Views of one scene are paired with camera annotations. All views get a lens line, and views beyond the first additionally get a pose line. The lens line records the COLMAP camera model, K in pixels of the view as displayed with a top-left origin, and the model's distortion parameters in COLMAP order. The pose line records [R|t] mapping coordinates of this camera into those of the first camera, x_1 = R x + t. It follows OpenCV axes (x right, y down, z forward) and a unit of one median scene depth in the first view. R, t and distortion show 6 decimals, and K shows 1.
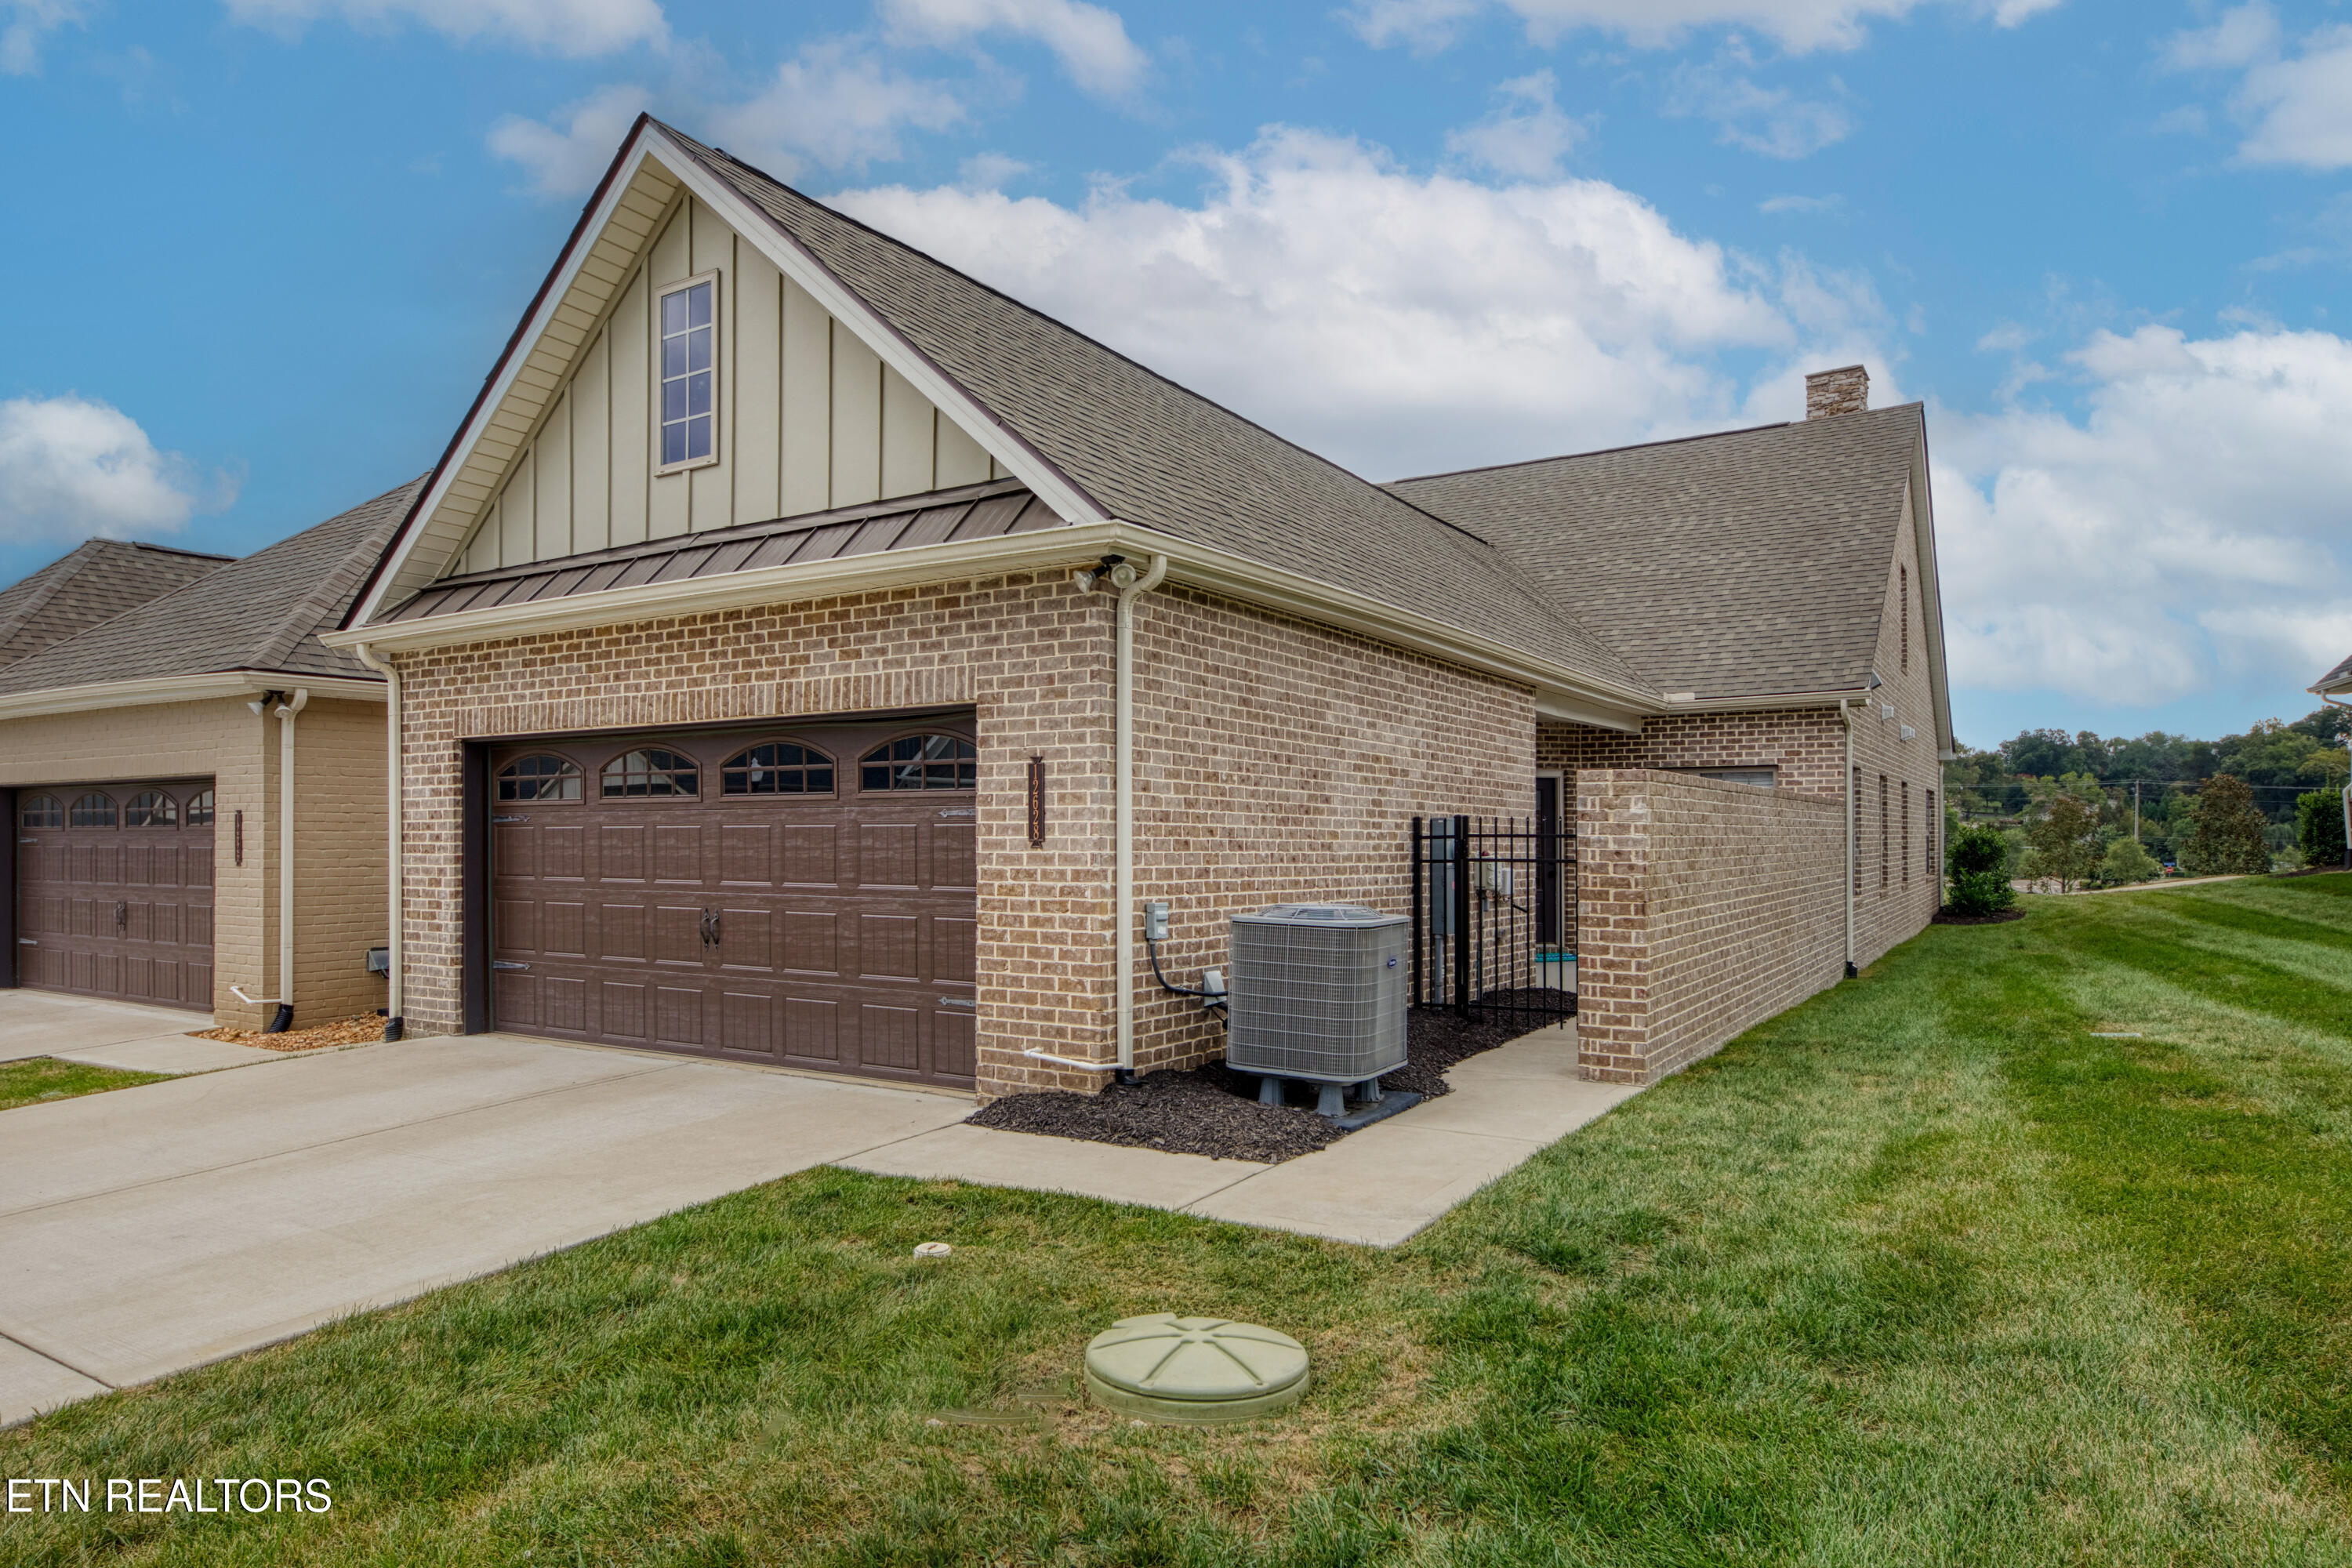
lens RADIAL K [[1421.2, 0, 1183.9], [0, 1421.2, 825.6], [0, 0, 1]] dist [0.005293, 0.001915]
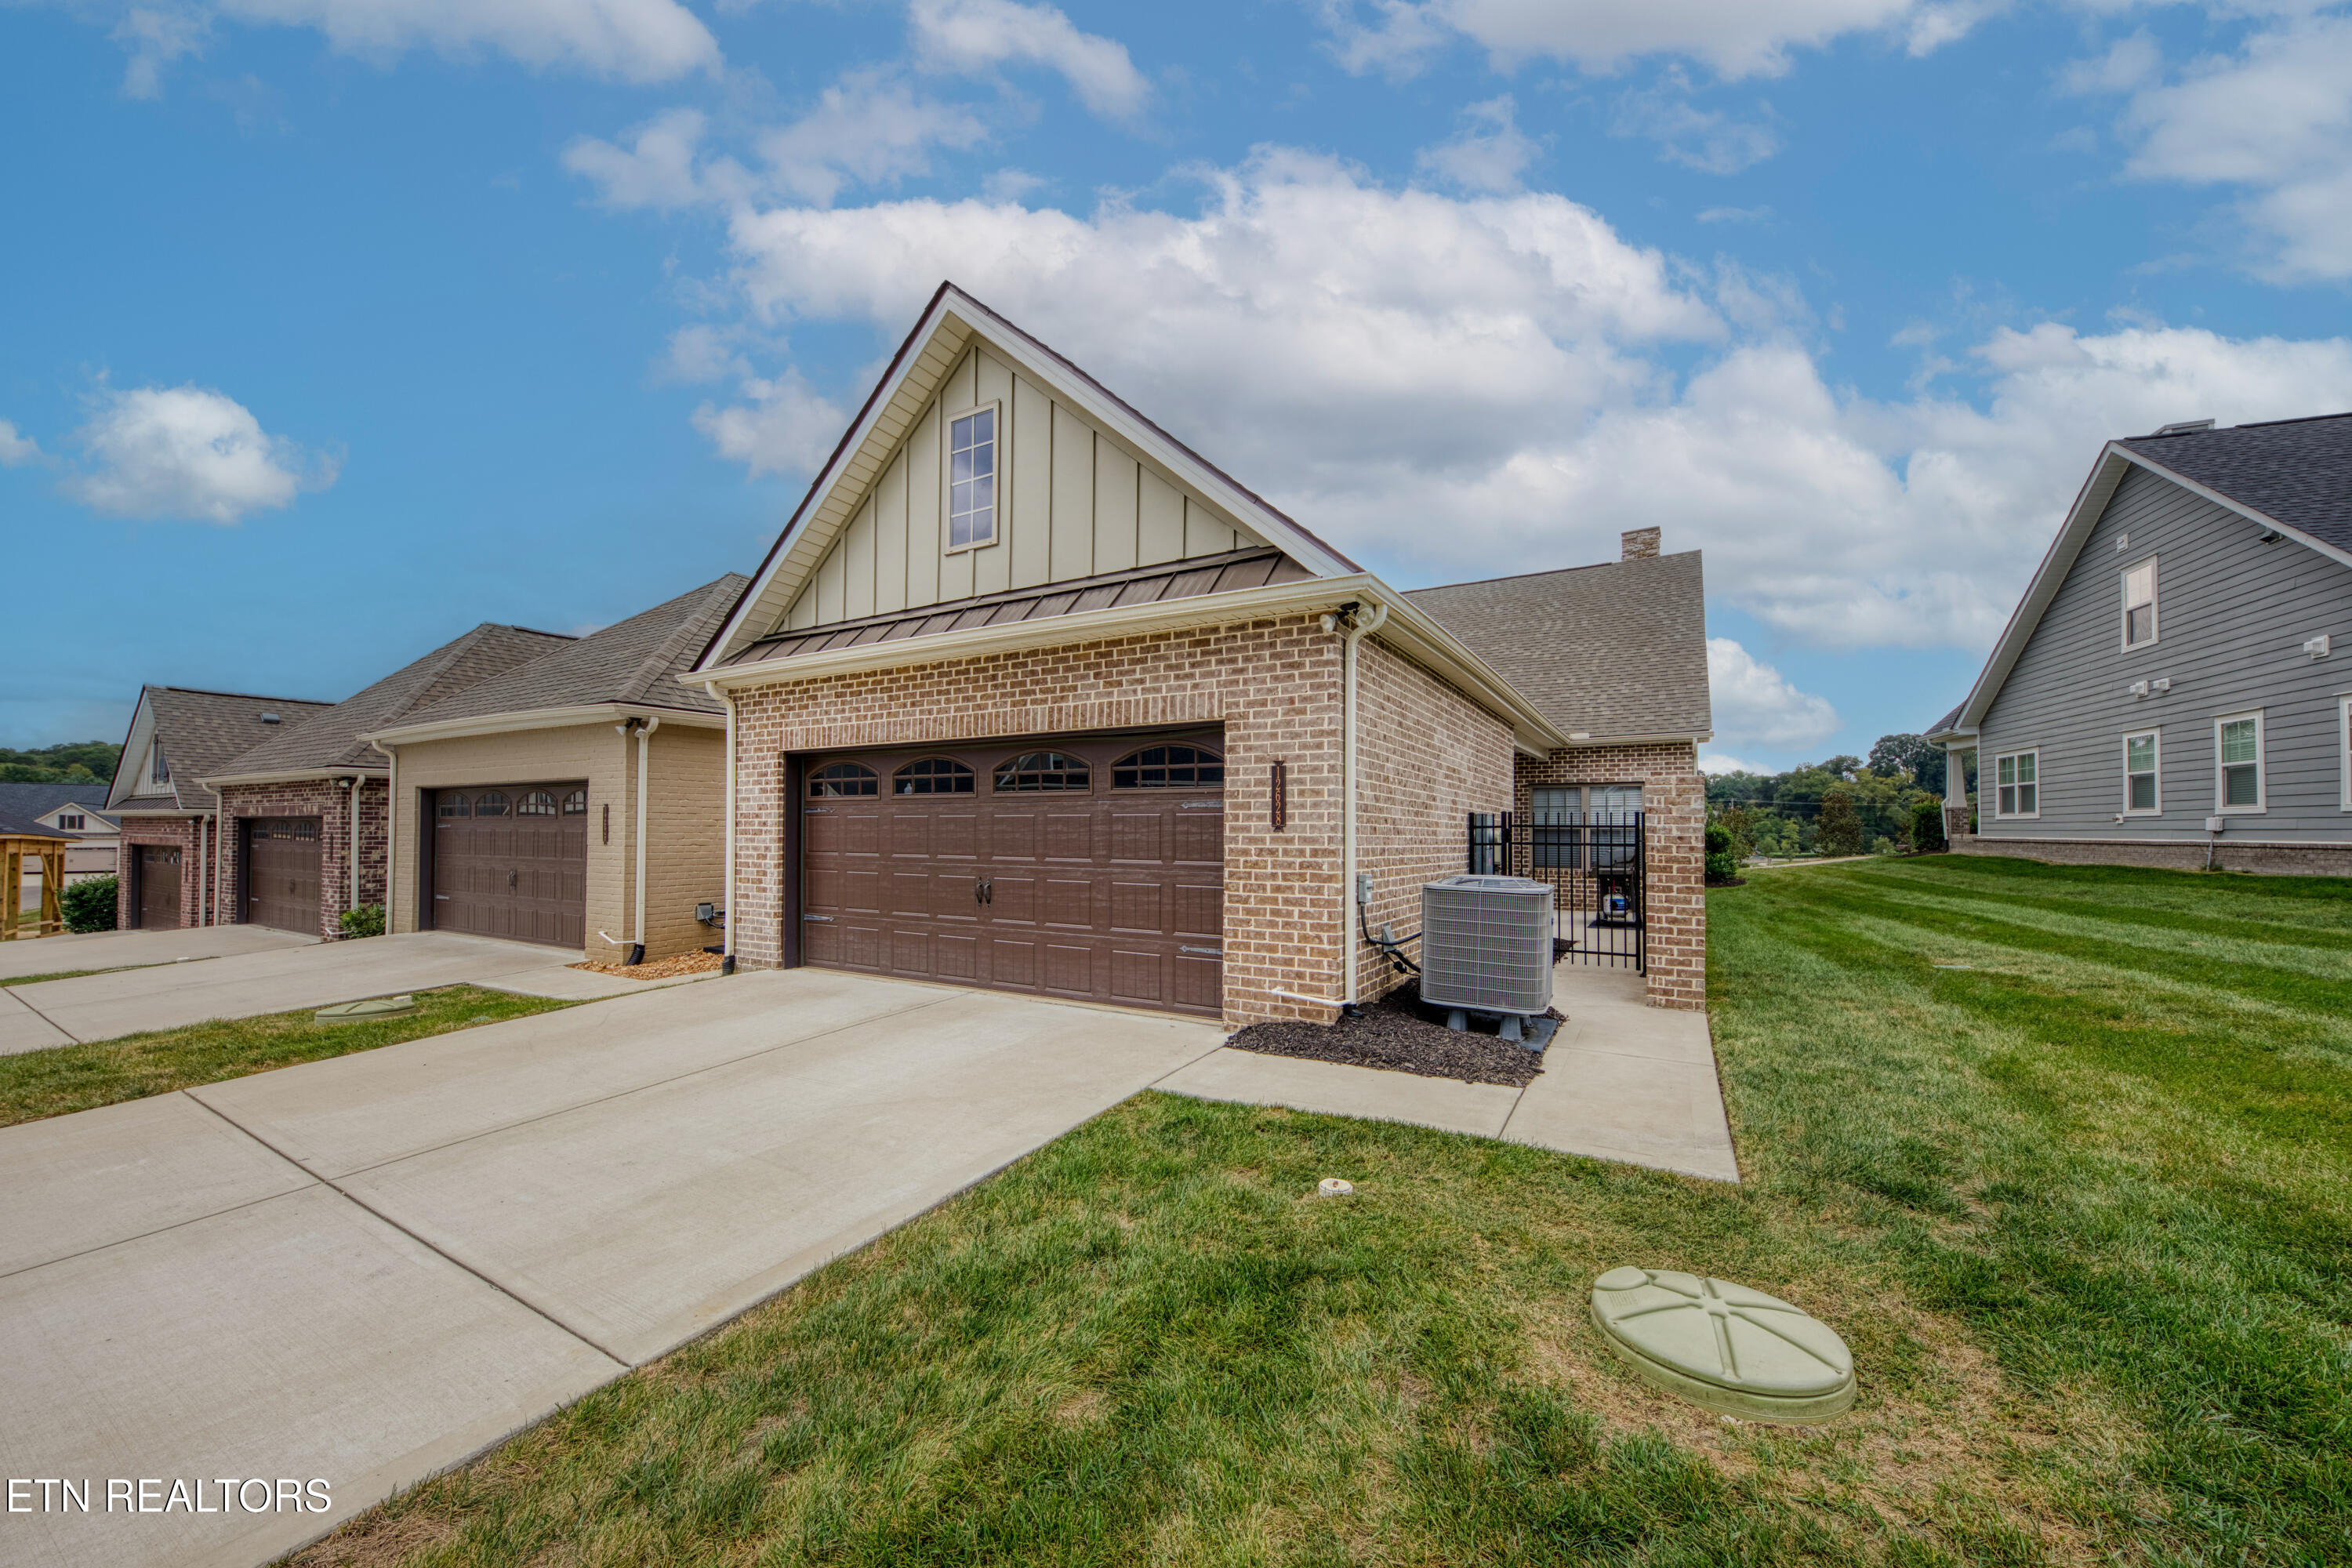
lens RADIAL K [[867.7, 0, 1175.4], [0, 867.7, 811.5], [0, 0, 1]] dist [-0.000447, 0.000005]
pose [[0.999311, 0.005560, 0.036683, -0.203687], [-0.005024, 0.999879, -0.014694, 0.008714], [-0.036760, 0.014500, 0.999219, 0.196371]]
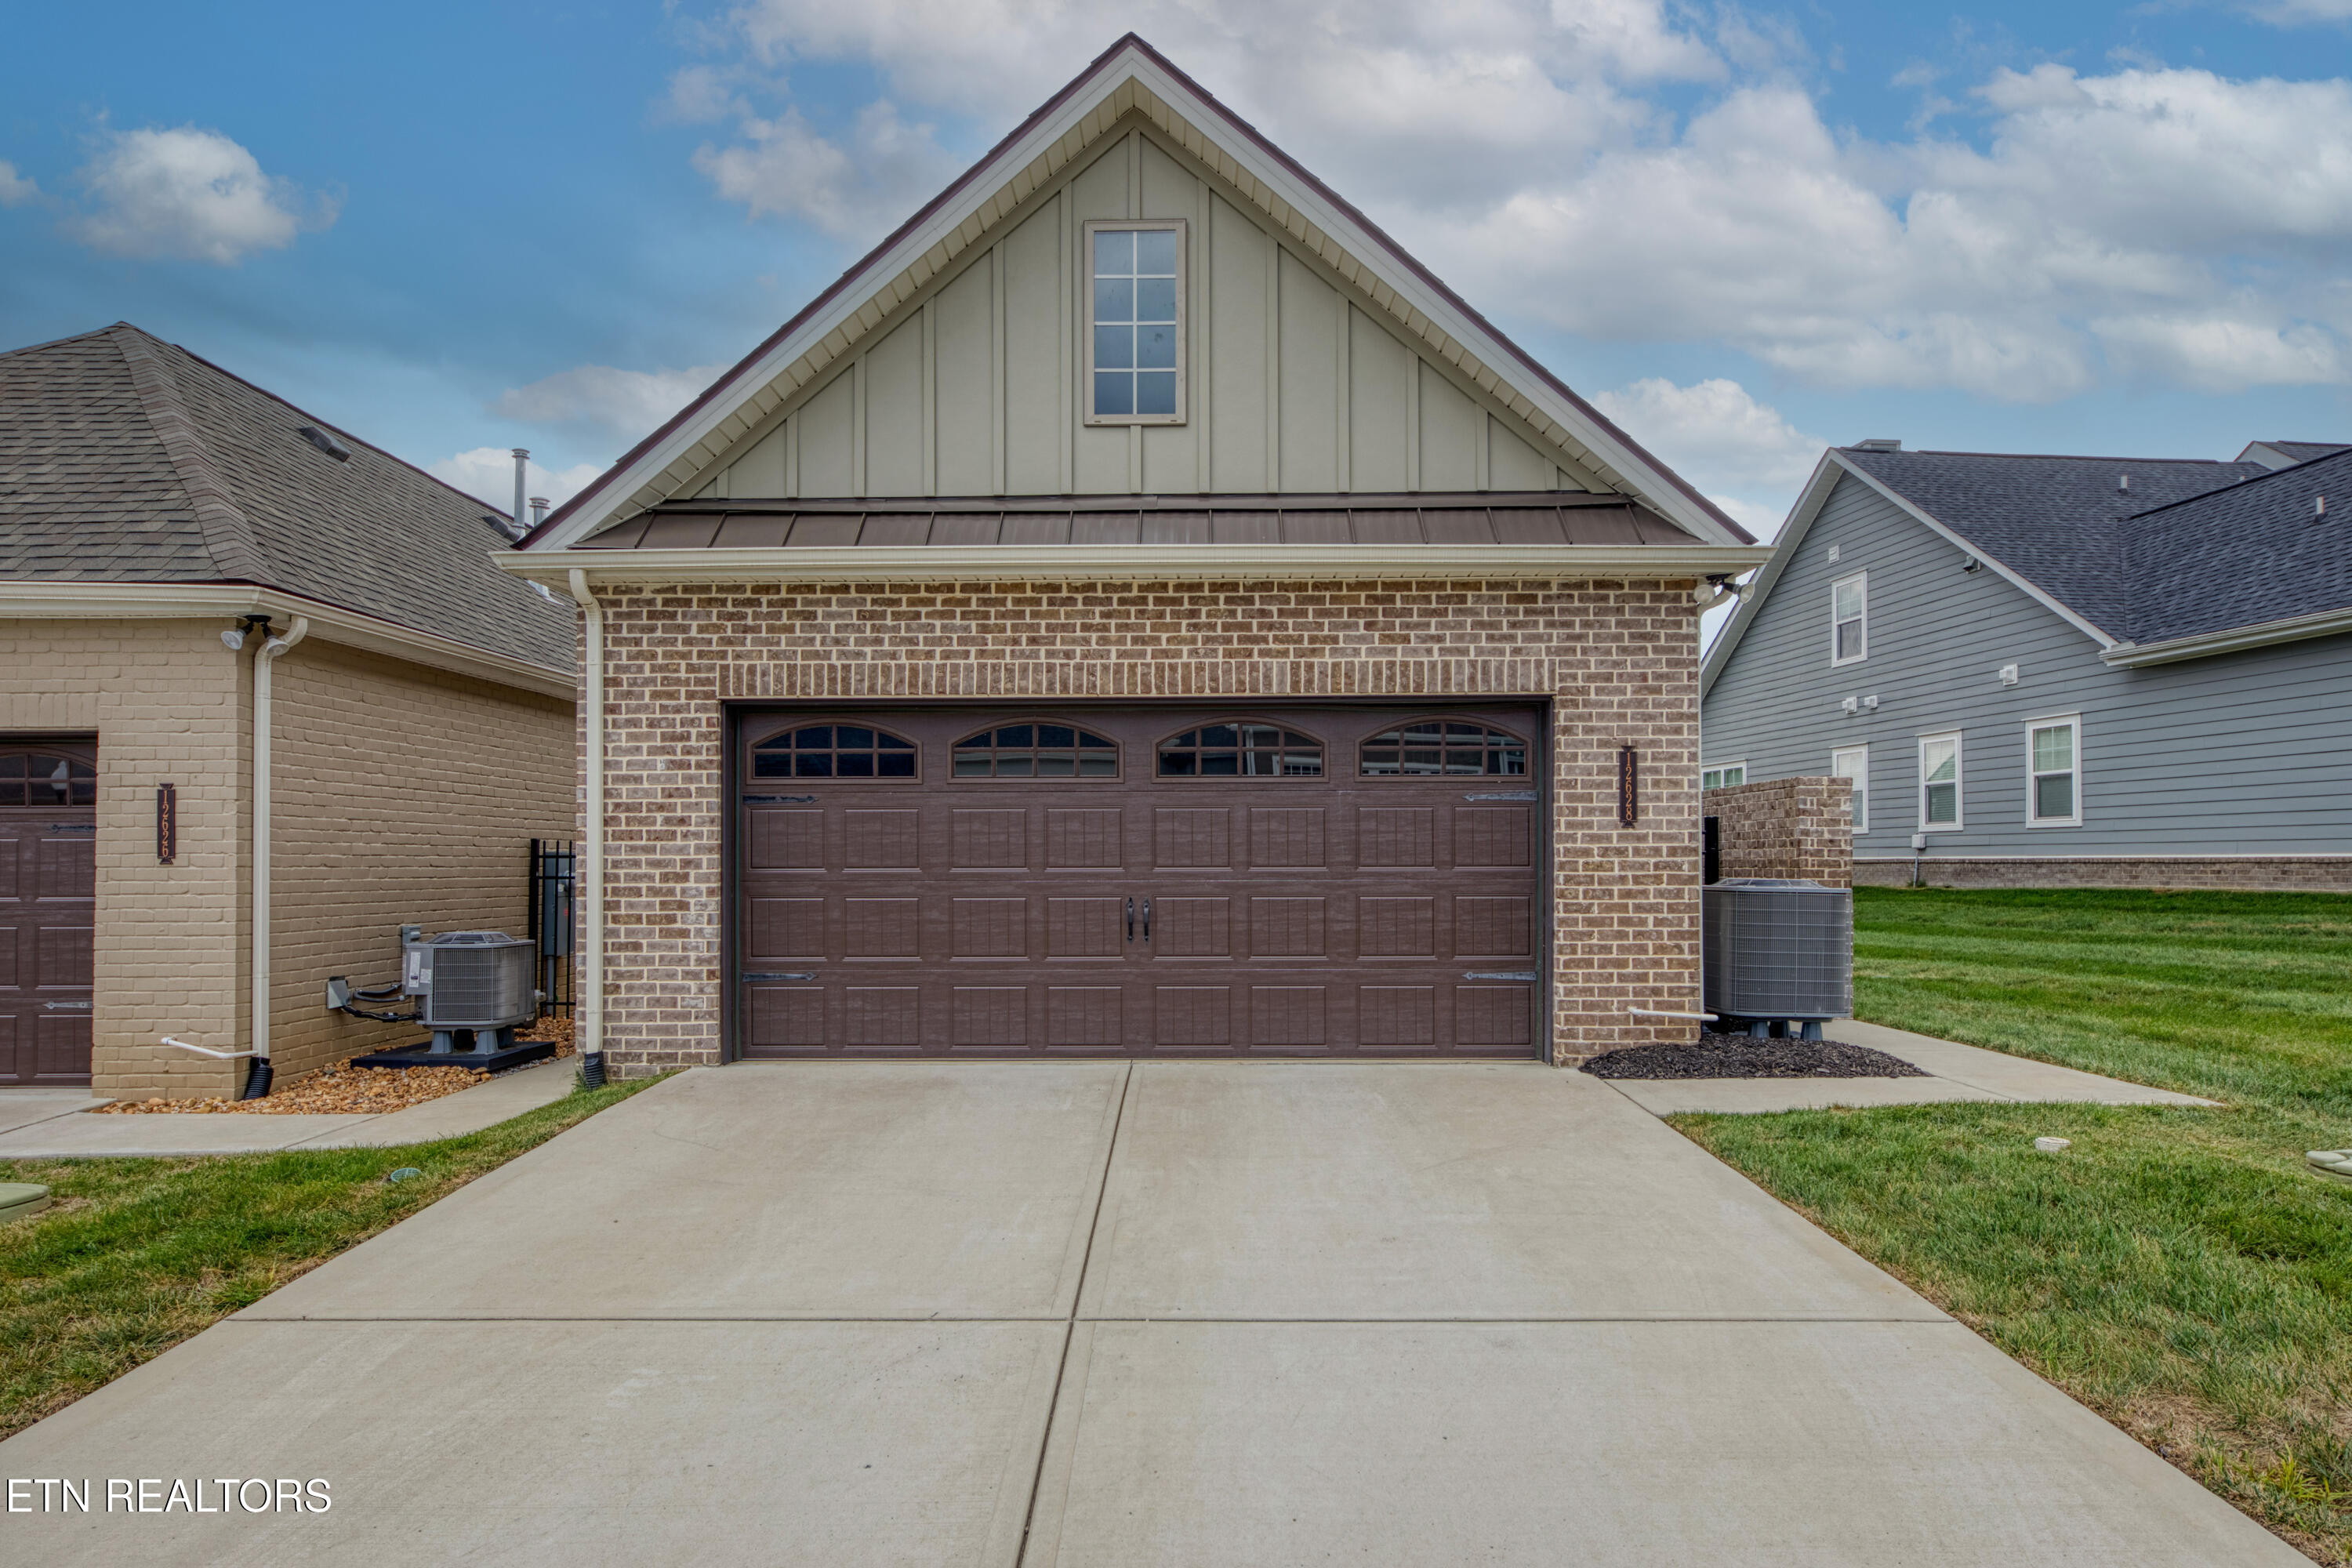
lens RADIAL K [[1406.2, 0, 1160.9], [0, 1406.2, 847.1], [0, 0, 1]] dist [0.002919, 0.001842]
pose [[0.848050, 0.005870, 0.529884, -0.899484], [-0.001542, 0.999962, -0.008610, 0.036954], [-0.529914, 0.006484, 0.848026, 0.234679]]
